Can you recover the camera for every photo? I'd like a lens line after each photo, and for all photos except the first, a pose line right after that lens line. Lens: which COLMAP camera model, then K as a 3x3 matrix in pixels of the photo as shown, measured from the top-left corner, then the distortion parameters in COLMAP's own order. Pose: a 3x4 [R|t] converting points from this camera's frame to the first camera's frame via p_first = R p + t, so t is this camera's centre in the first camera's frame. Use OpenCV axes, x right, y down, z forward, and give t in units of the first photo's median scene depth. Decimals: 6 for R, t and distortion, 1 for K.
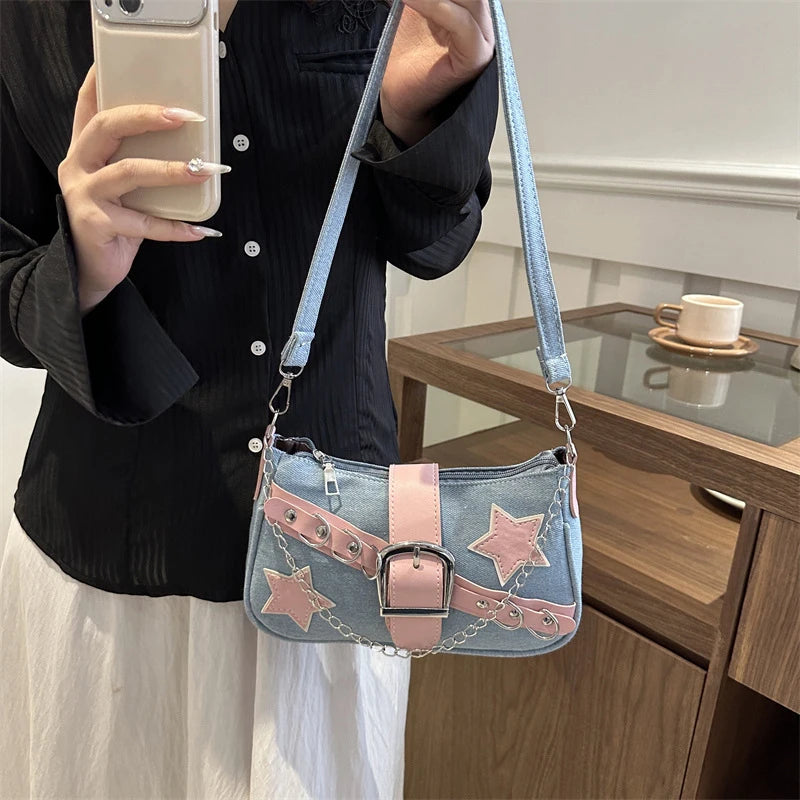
lens RADIAL K [[751.5, 0, 400.0], [0, 751.5, 400.0], [0, 0, 1]] dist [0.002942, -0.006895]
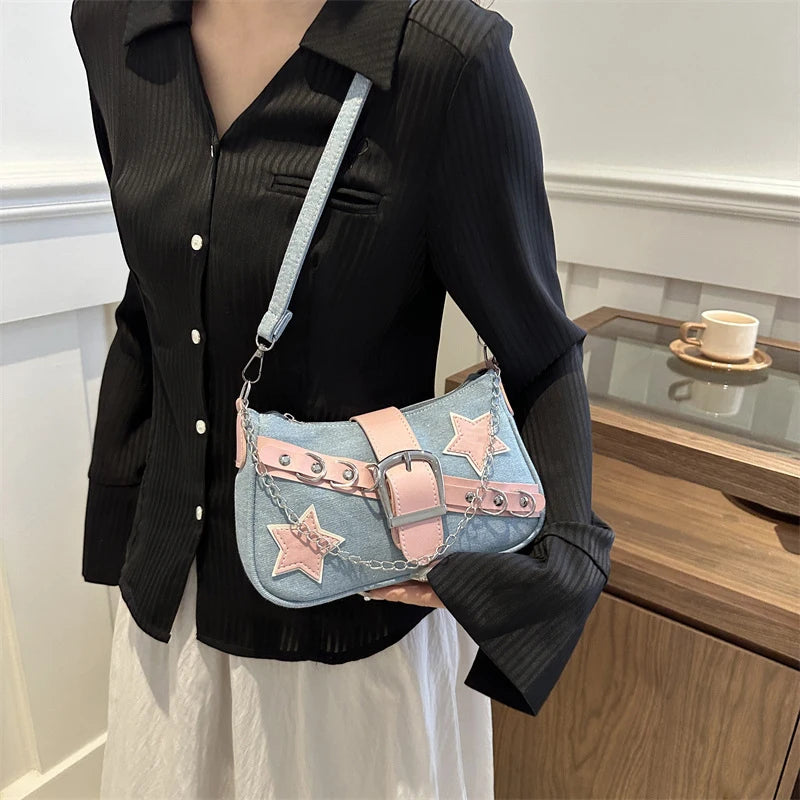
lens RADIAL K [[751.5, 0, 400.0], [0, 751.5, 400.0], [0, 0, 1]] dist [0.002942, -0.006895]
pose [[0.974554, -0.083863, 0.207873, -0.313928], [0.069463, 0.994713, 0.075639, -0.143555], [-0.213117, -0.059275, 0.975227, 0.041658]]
